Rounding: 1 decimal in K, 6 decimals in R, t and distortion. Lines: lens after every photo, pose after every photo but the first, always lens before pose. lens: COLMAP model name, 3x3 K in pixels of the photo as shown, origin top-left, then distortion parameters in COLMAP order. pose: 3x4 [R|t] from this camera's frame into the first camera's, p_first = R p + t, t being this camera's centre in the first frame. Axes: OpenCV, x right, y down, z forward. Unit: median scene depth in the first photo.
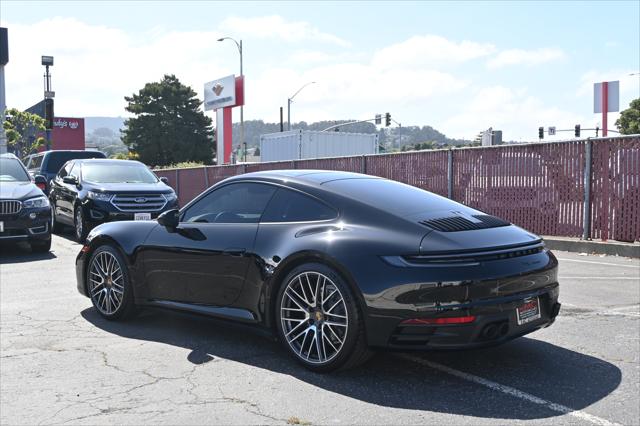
lens RADIAL K [[685.3, 0, 320.0], [0, 685.3, 213.0], [0, 0, 1]] dist [-0.005747, -0.002622]
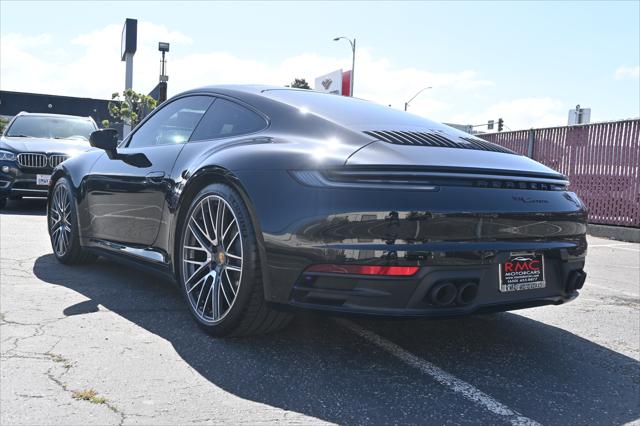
lens RADIAL K [[637.8, 0, 320.0], [0, 637.8, 213.0], [0, 0, 1]] dist [-0.004926, 0.002158]
pose [[0.982369, 0.063491, -0.175840, 0.208992], [-0.063181, 0.997975, 0.007371, 0.089004], [0.175952, 0.003869, 0.984391, 0.347372]]
